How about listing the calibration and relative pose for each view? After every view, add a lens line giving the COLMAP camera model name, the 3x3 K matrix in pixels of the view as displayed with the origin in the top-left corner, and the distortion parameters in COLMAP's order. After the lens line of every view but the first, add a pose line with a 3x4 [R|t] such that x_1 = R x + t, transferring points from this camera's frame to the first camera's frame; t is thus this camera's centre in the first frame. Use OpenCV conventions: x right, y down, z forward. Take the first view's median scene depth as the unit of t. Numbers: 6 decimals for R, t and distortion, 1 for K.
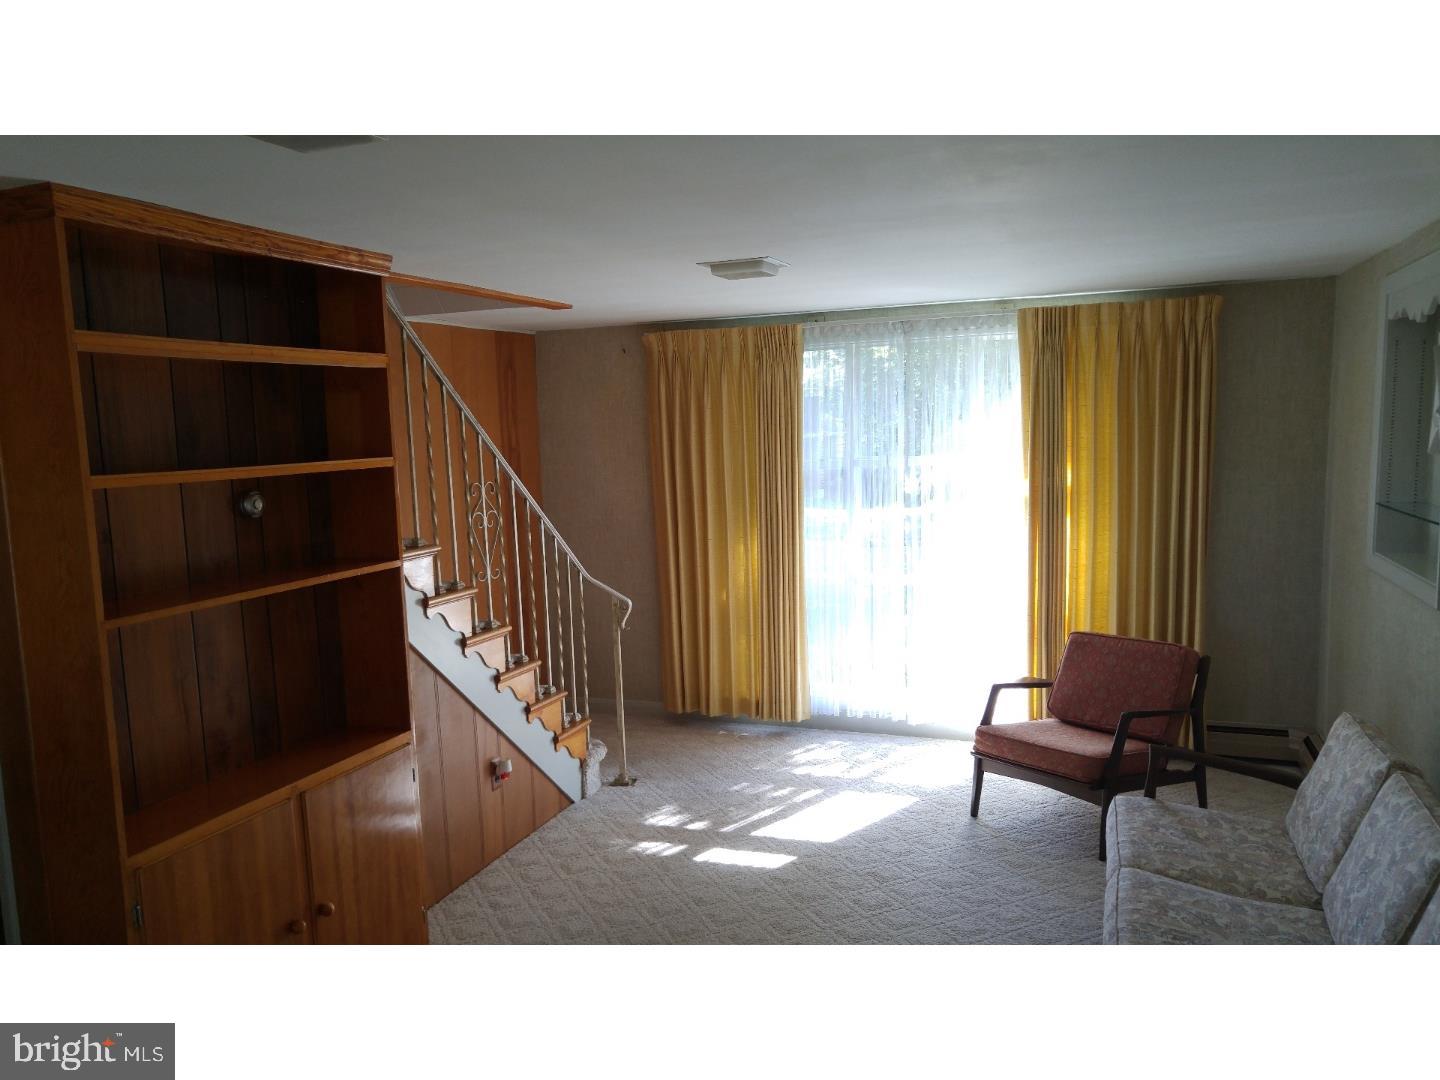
lens RADIAL K [[1077.8, 0, 722.4], [0, 1077.8, 537.3], [0, 0, 1]] dist [0.016101, 0.009228]
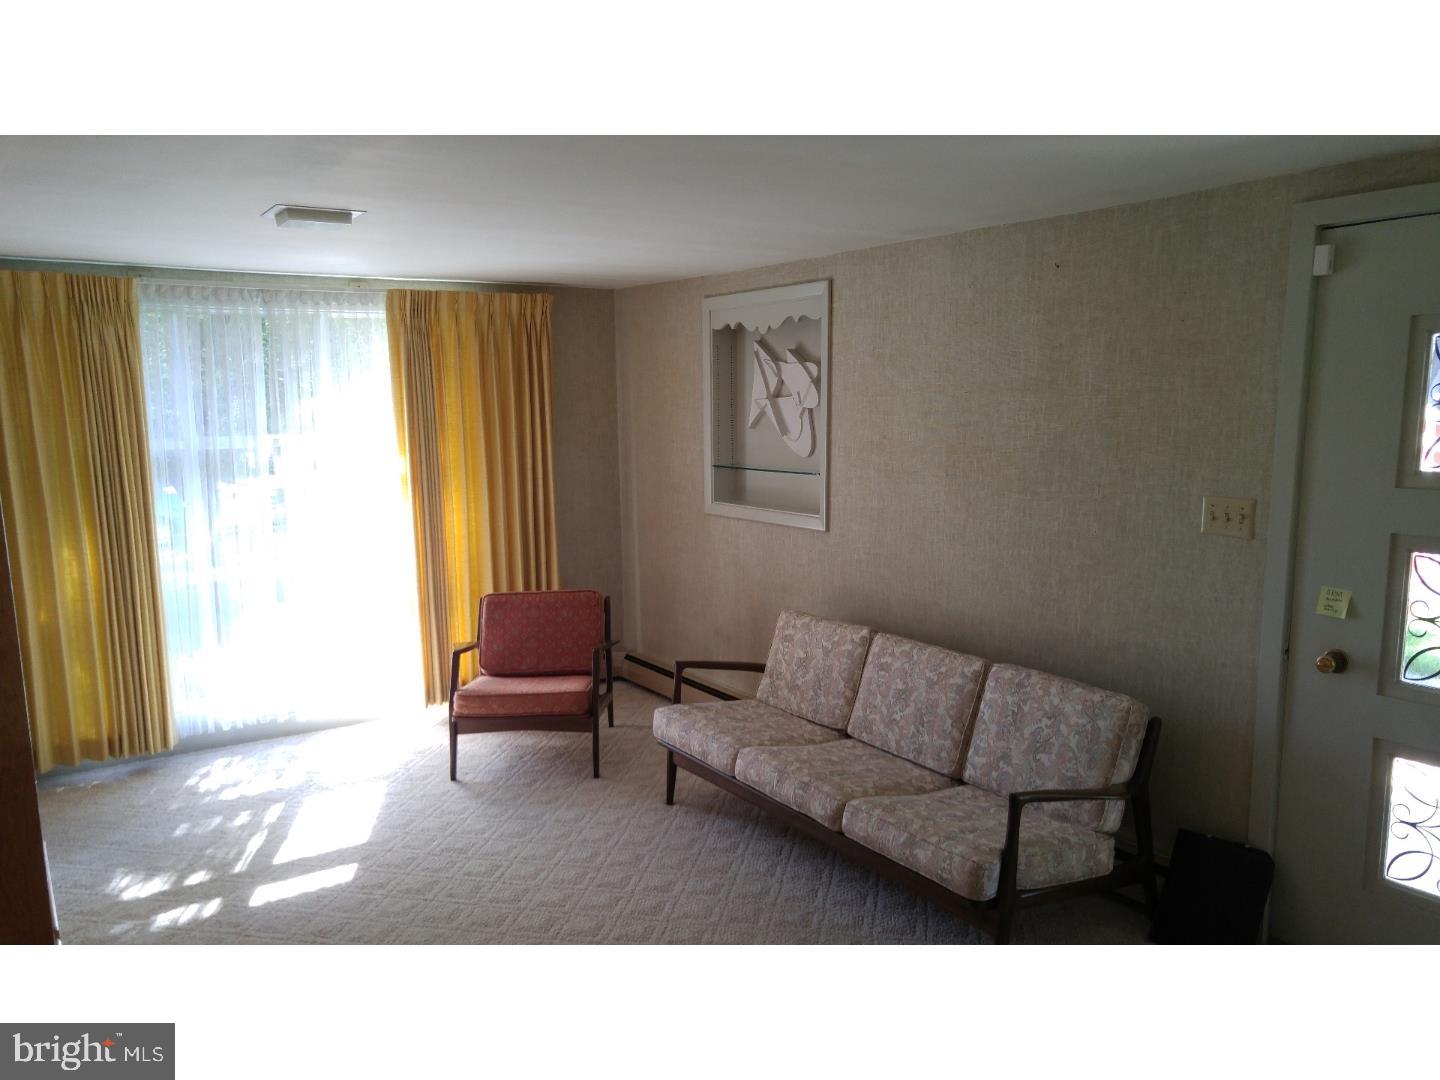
lens RADIAL K [[1077.8, 0, 720.7], [0, 1077.8, 550.0], [0, 0, 1]] dist [0.016101, 0.009228]
pose [[0.602385, -0.094621, 0.792577, -0.377724], [0.078746, 0.995150, 0.058955, -0.002575], [-0.794312, 0.026898, 0.606915, 0.146598]]
